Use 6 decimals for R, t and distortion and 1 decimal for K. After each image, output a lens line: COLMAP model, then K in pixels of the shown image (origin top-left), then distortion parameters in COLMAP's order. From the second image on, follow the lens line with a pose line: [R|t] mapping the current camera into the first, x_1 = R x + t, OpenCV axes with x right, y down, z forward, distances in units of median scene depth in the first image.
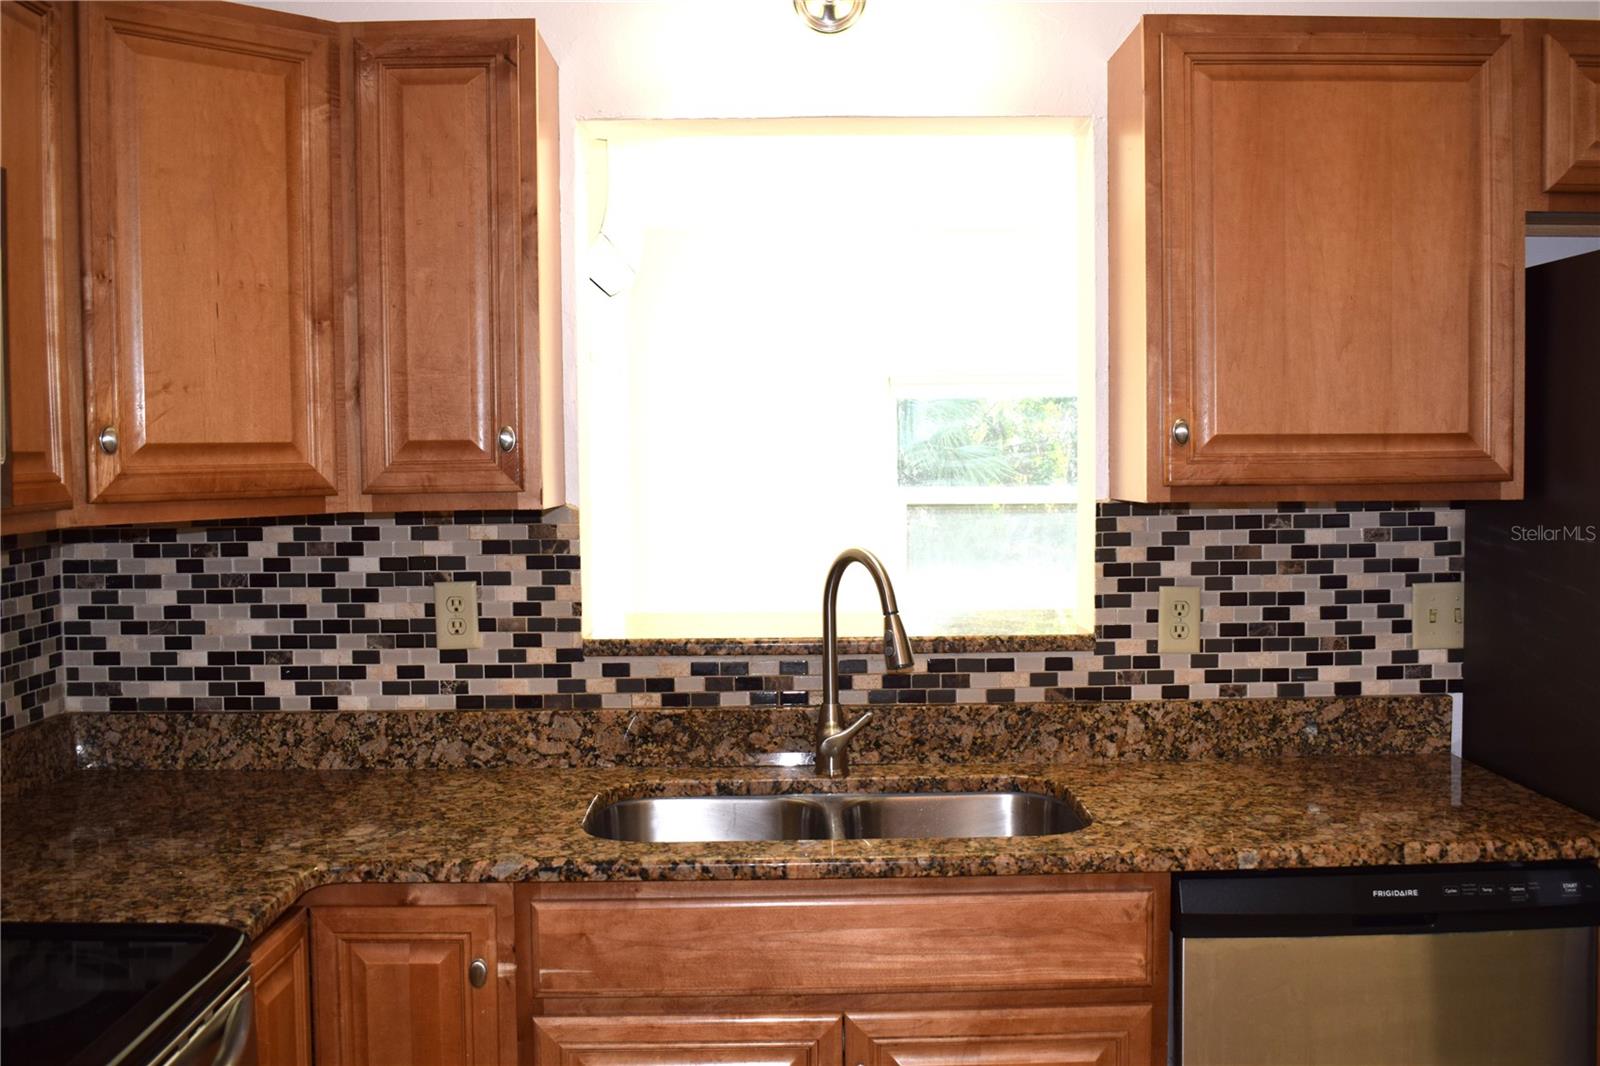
lens RADIAL K [[1553.3, 0, 800.0], [0, 1553.3, 533.0], [0, 0, 1]] dist [-0.074911, 0.001739]
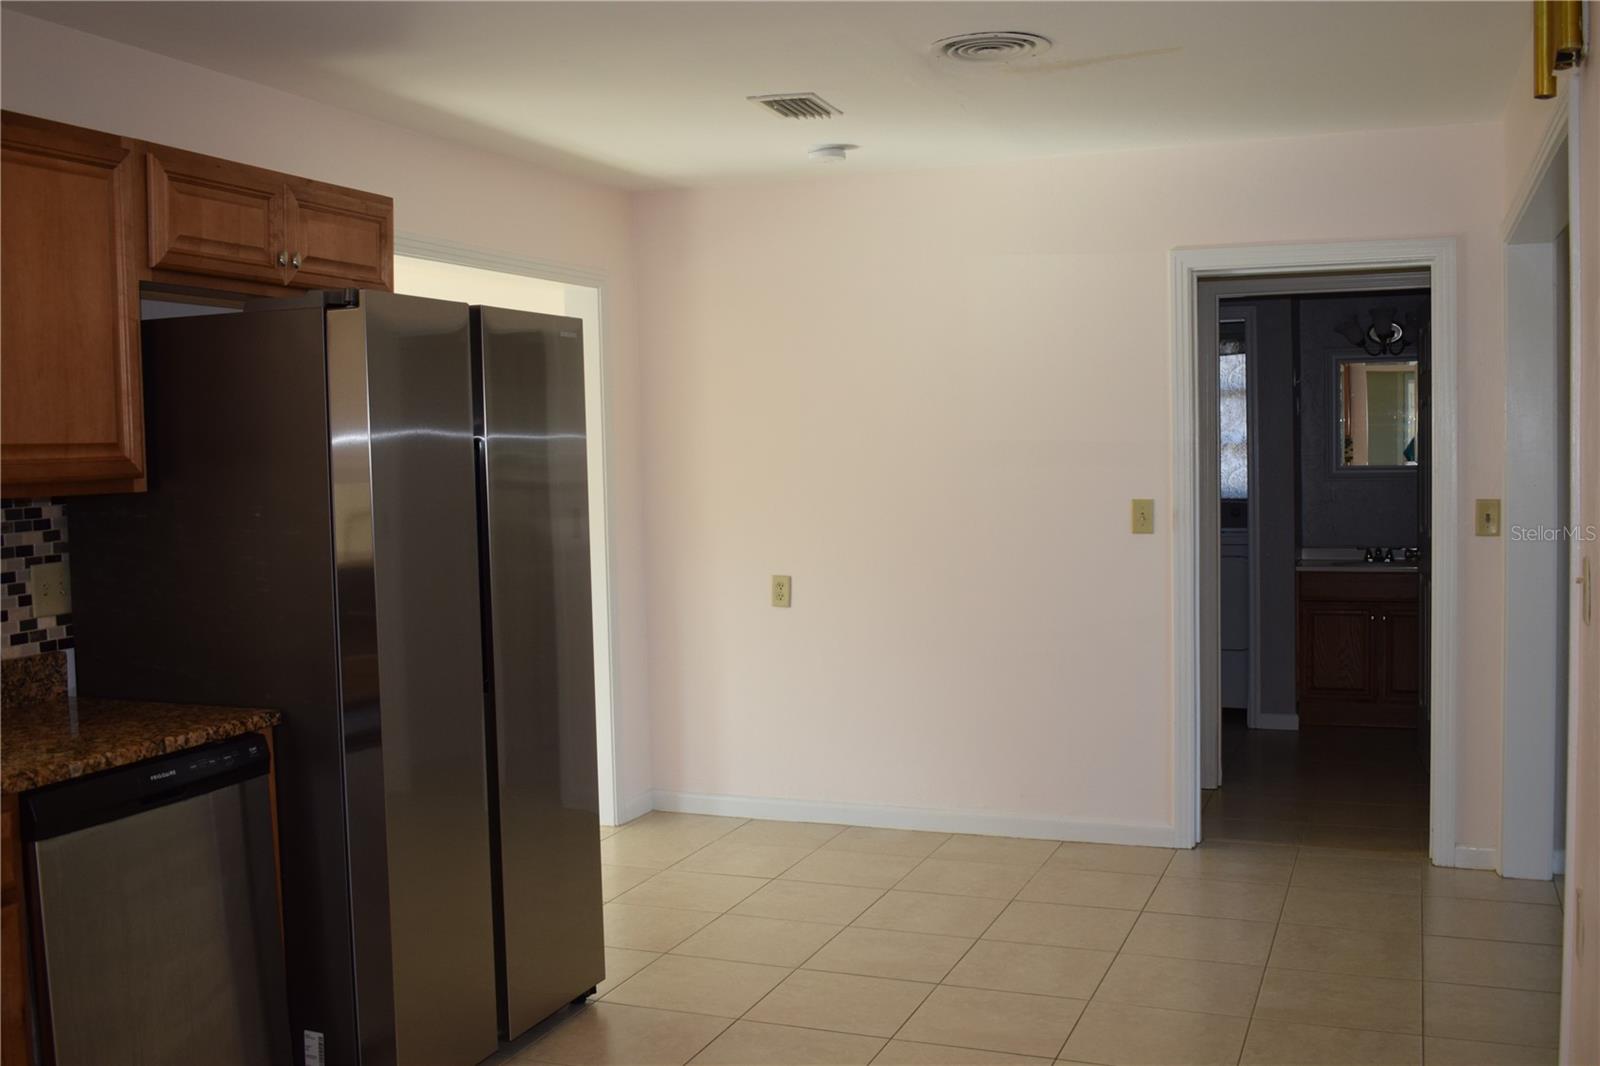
lens RADIAL K [[1553.3, 0, 800.0], [0, 1553.3, 533.0], [0, 0, 1]] dist [-0.074911, 0.001739]
pose [[0.377984, -0.049439, 0.924491, -0.576231], [0.065939, 0.997475, 0.026383, 0.017303], [-0.923461, 0.050988, 0.380289, -0.055115]]
